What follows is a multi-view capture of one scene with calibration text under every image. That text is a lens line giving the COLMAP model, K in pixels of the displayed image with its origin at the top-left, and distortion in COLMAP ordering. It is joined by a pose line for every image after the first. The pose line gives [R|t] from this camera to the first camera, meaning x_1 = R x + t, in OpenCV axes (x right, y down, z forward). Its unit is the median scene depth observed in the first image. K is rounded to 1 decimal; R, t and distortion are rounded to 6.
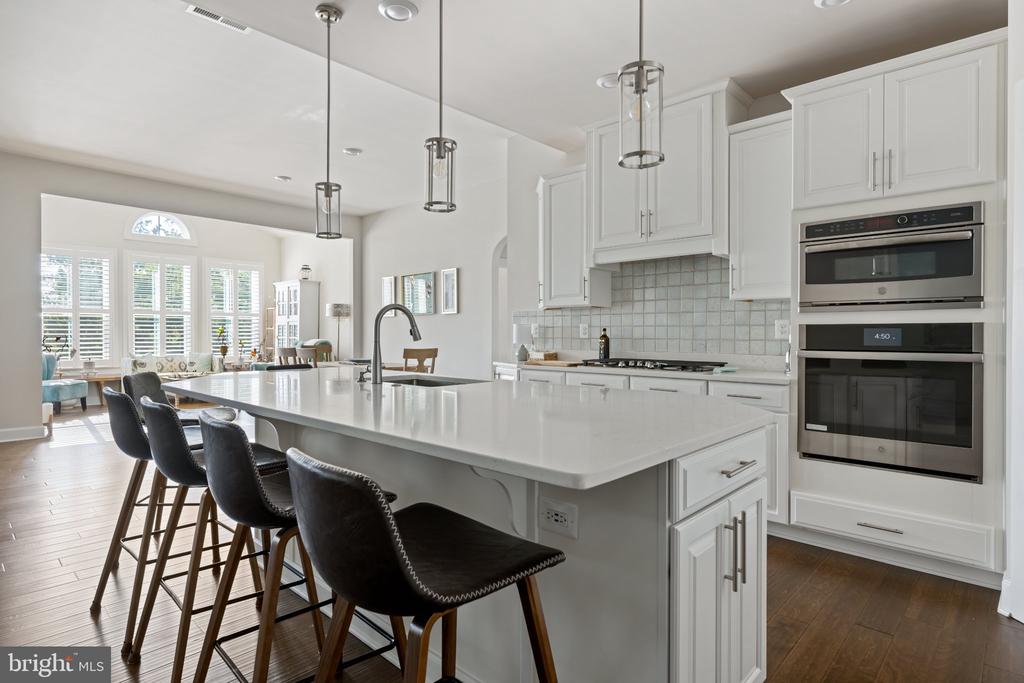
lens RADIAL K [[545.8, 0, 506.4], [0, 545.8, 339.4], [0, 0, 1]] dist [-0.000481, -0.000515]
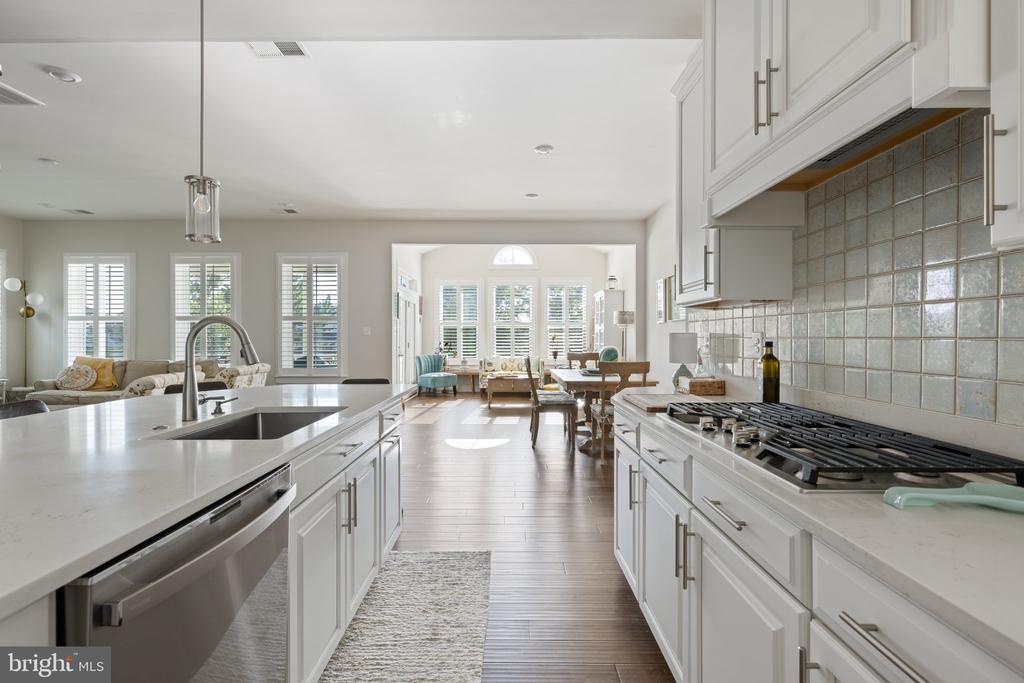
lens RADIAL K [[461.5, 0, 511.2], [0, 461.5, 339.7], [0, 0, 1]] dist [0.001860, 0.000038]
pose [[0.690721, 0.002197, -0.723118, 0.178771], [-0.005473, 0.999983, -0.002189, -0.010799], [0.723100, 0.005470, 0.690721, 0.289893]]
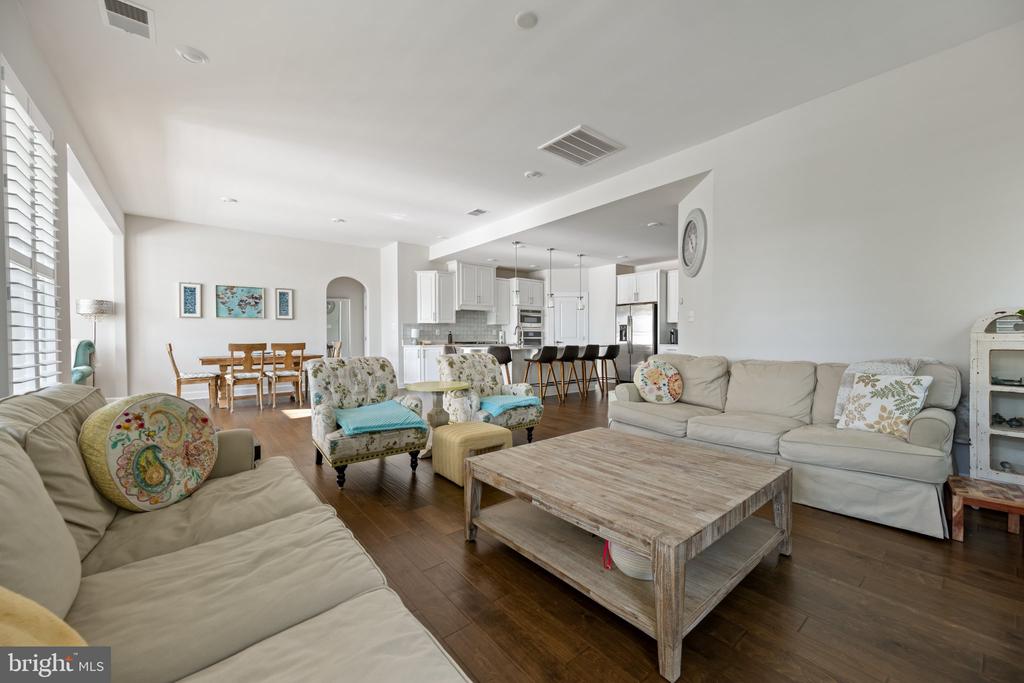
lens RADIAL K [[396.1, 0, 509.5], [0, 396.1, 339.5], [0, 0, 1]] dist [-0.001926, -0.000202]
pose [[0.124684, -0.009124, 0.992155, -0.974961], [0.012326, 0.999895, 0.007647, 0.004904], [-0.992120, 0.011276, 0.124784, 0.248475]]
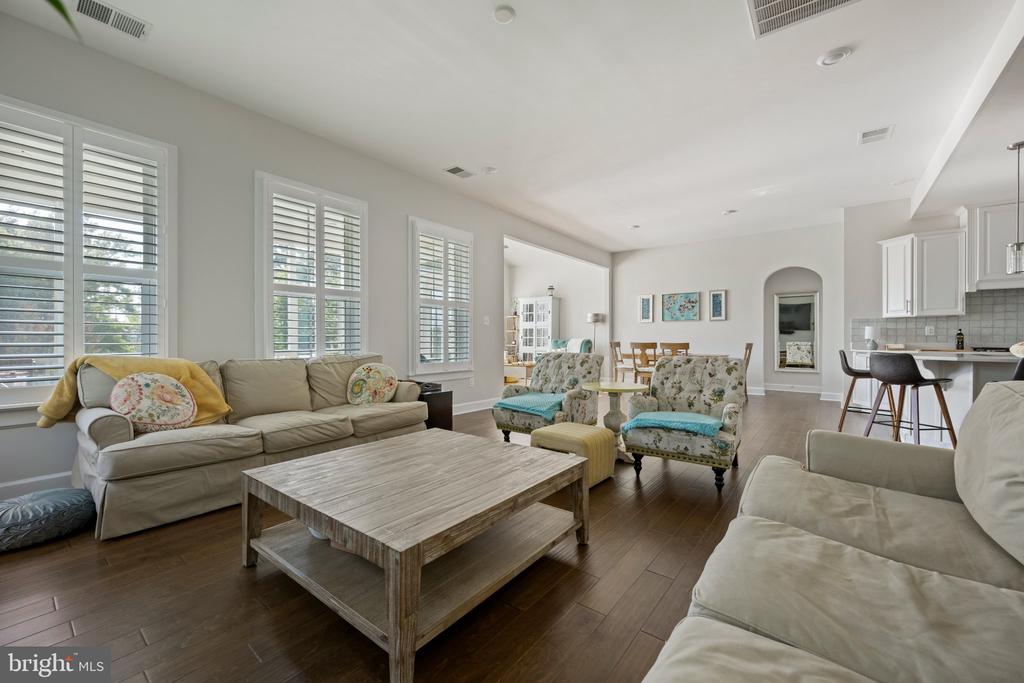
lens RADIAL K [[407.6, 0, 512.0], [0, 407.6, 341.5], [0, 0, 1]] dist [0.001677, 0.000146]
pose [[0.995418, 0.001927, 0.095595, -0.691499], [-0.001658, 0.999994, -0.002887, 0.012337], [-0.095600, 0.002715, 0.995416, -0.043493]]
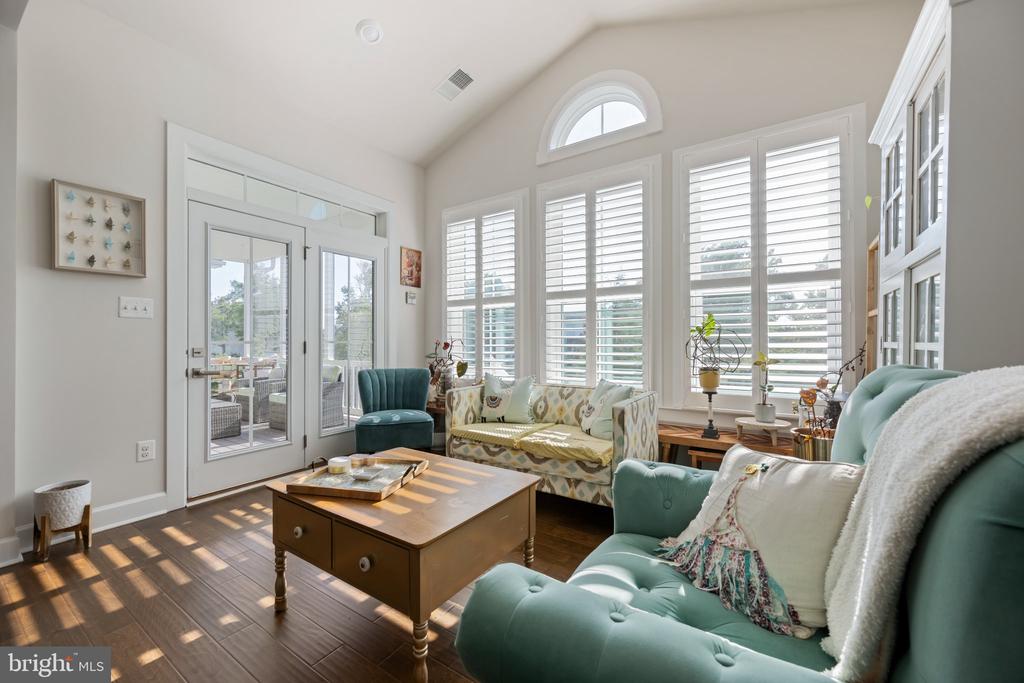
lens RADIAL K [[392.8, 0, 513.0], [0, 392.8, 351.3], [0, 0, 1]] dist [-0.045855, -0.000052]
pose [[0.178986, 0.019126, -0.983666, -0.350632], [-0.005529, 0.999815, 0.018434, -0.003262], [0.983836, 0.002140, 0.179059, 1.015000]]
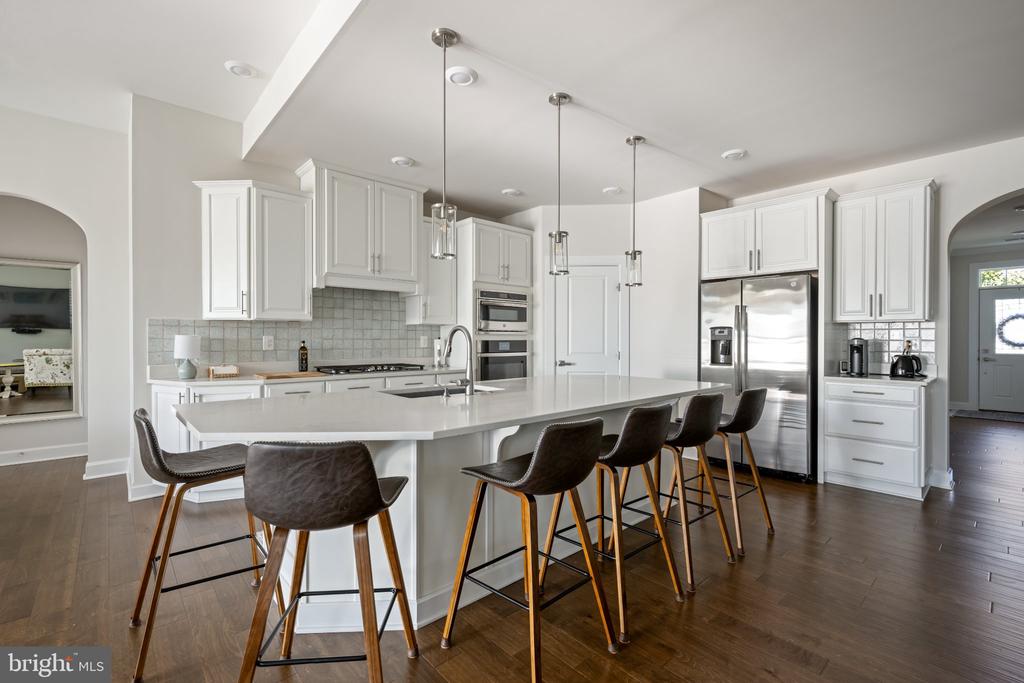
lens RADIAL K [[447.2, 0, 507.6], [0, 447.2, 338.5], [0, 0, 1]] dist [0.001599, 0.000103]
pose [[0.079181, -0.003024, 0.996856, -0.384473], [0.006655, 0.999975, 0.002505, -0.013363], [-0.996838, 0.006436, 0.079199, 0.280449]]
